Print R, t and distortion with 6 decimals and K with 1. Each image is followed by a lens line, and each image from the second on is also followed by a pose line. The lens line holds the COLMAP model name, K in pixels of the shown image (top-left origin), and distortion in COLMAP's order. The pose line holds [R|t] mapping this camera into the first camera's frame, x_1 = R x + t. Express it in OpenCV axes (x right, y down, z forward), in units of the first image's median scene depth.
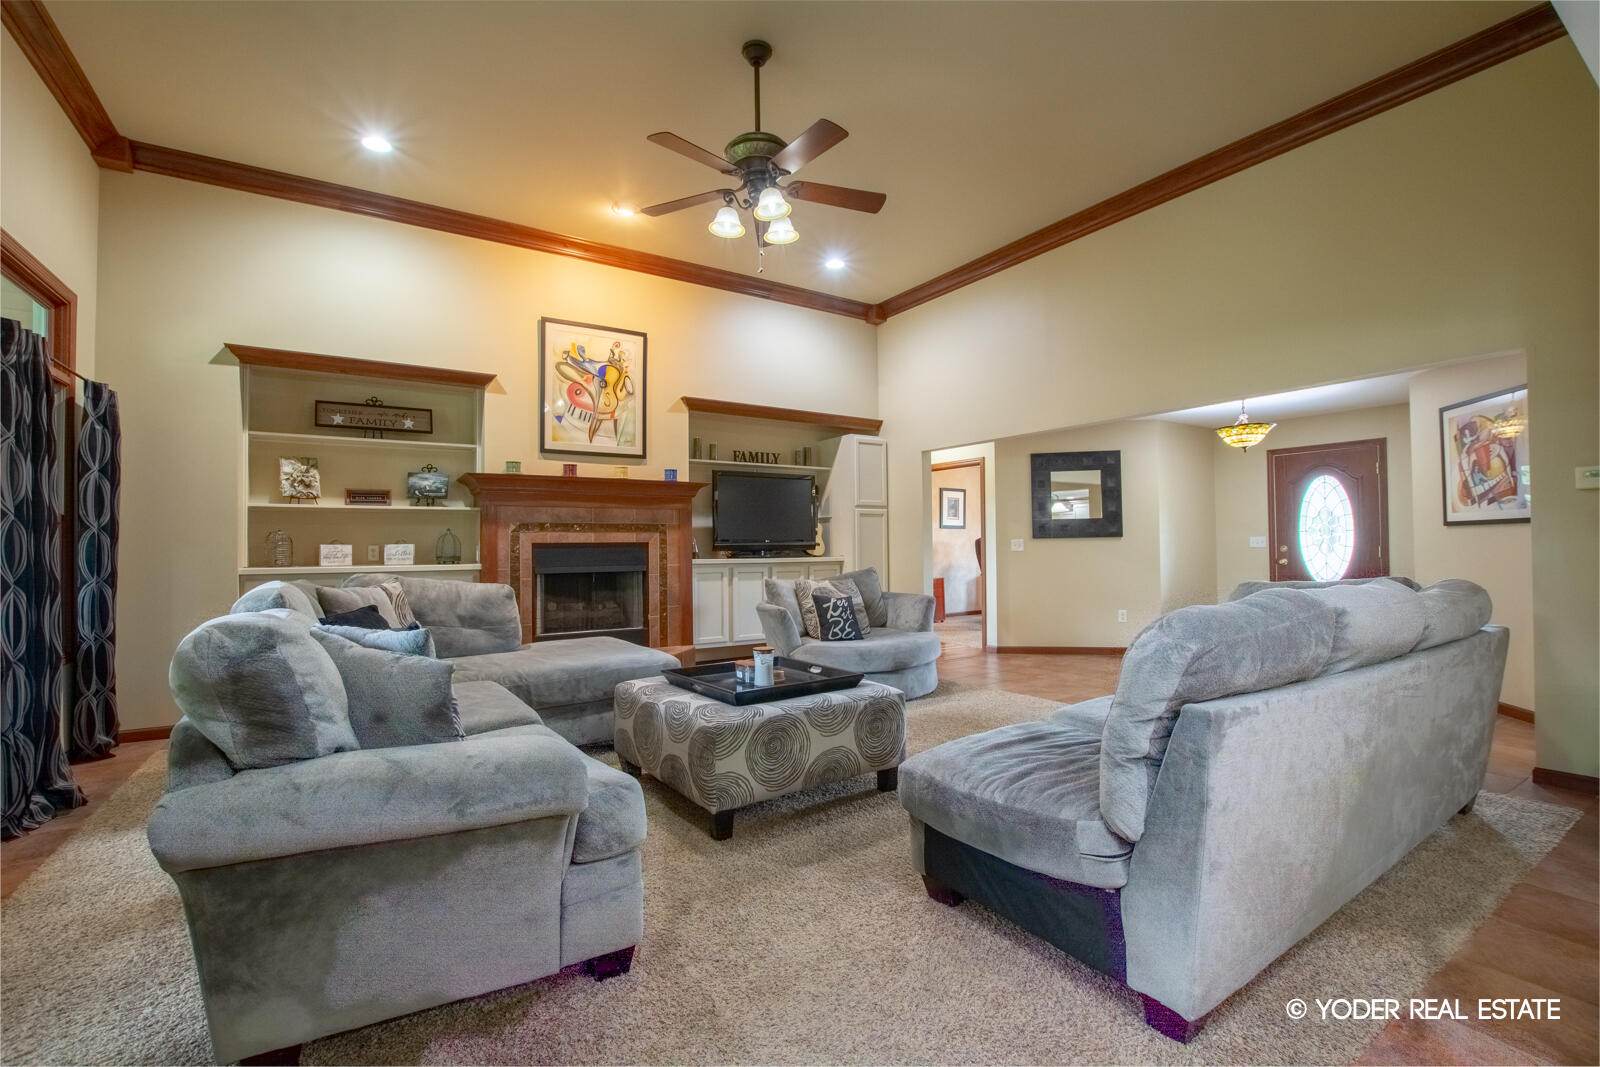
lens RADIAL K [[701.8, 0, 806.0], [0, 701.8, 534.9], [0, 0, 1]] dist [-0.019802, -0.000332]
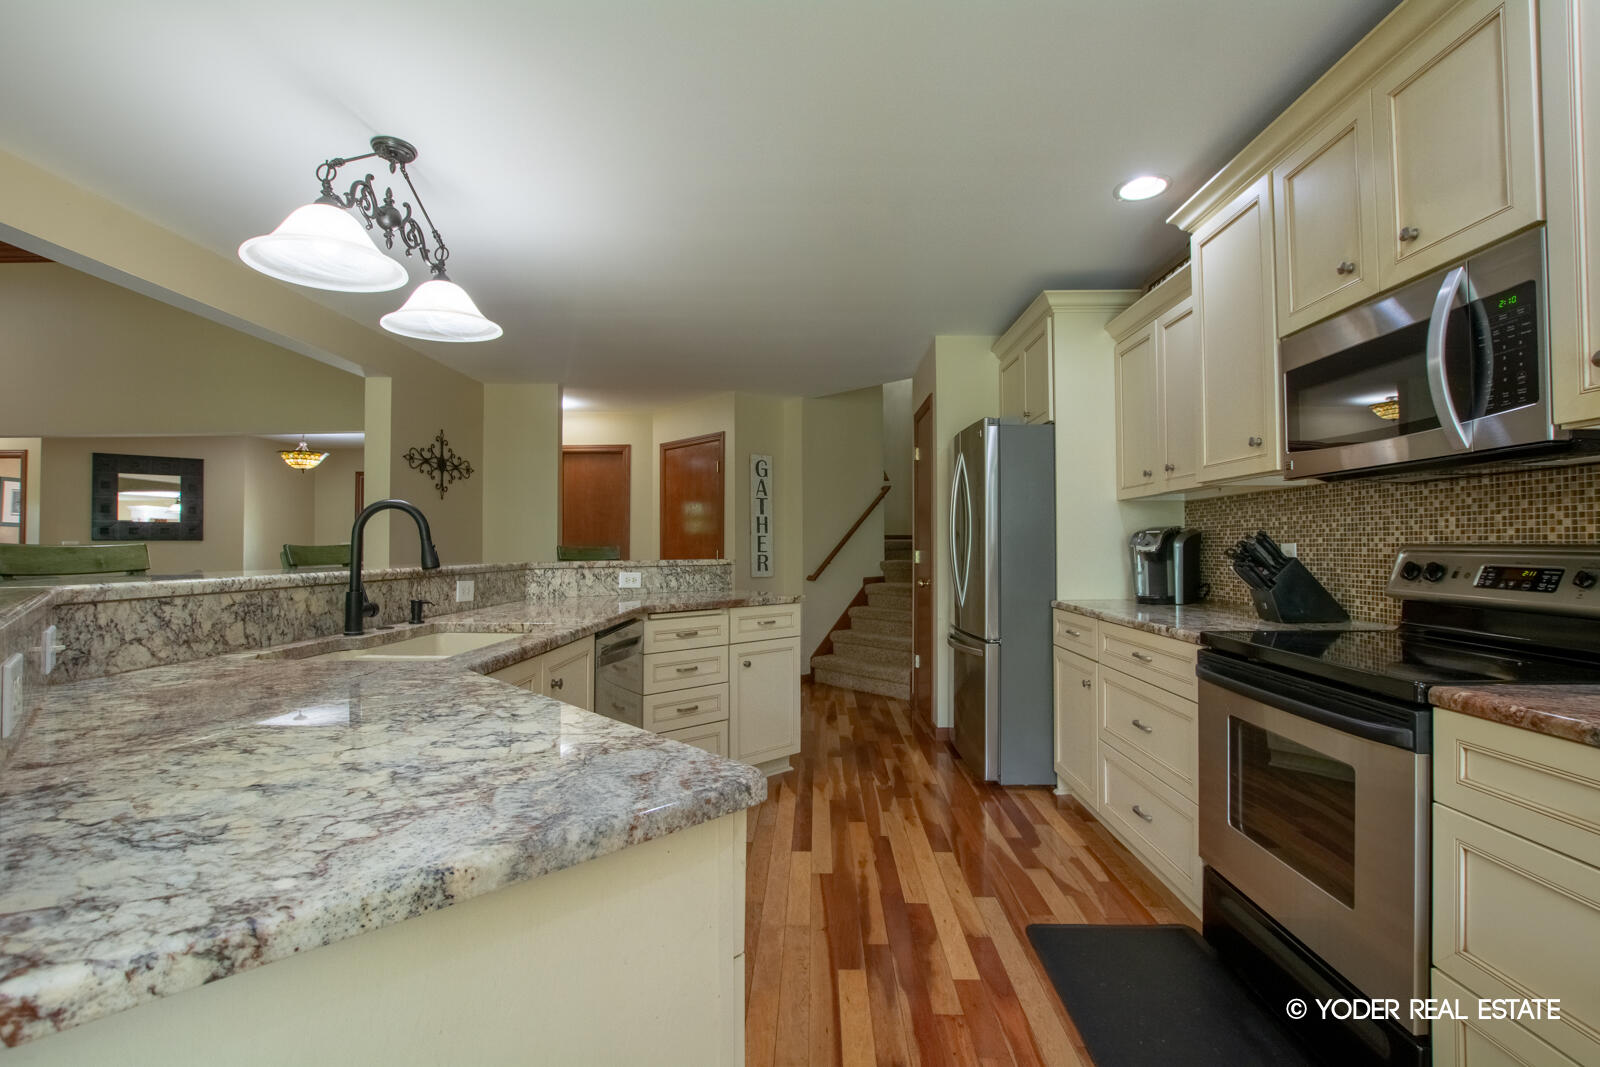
lens RADIAL K [[701.8, 0, 806.0], [0, 701.8, 534.9], [0, 0, 1]] dist [-0.019802, -0.000332]
pose [[0.562847, 0.018469, 0.826355, 0.116413], [-0.014579, 0.999817, -0.012416, -0.007170], [-0.826432, -0.005059, 0.563013, -0.418626]]
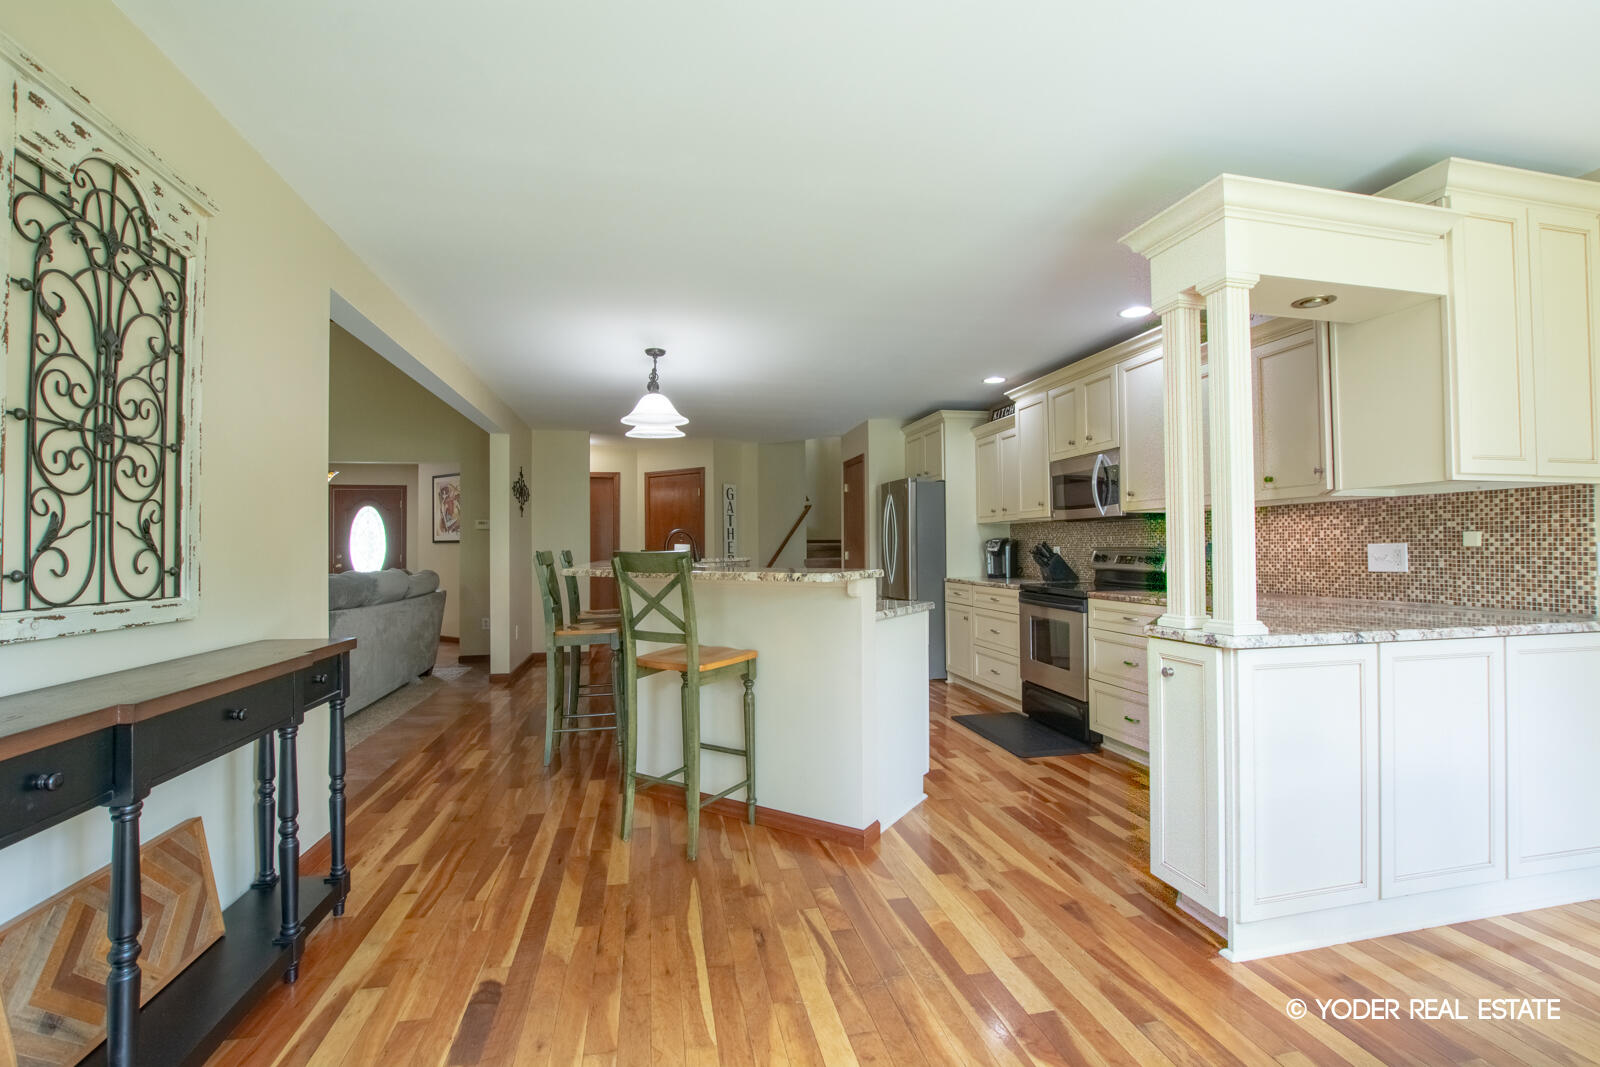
lens RADIAL K [[701.8, 0, 806.0], [0, 701.8, 534.9], [0, 0, 1]] dist [-0.019802, -0.000332]
pose [[0.357629, 0.018685, 0.933677, -0.336937], [-0.008074, 0.999824, -0.016916, -0.008787], [-0.933829, -0.001489, 0.357717, -0.444750]]
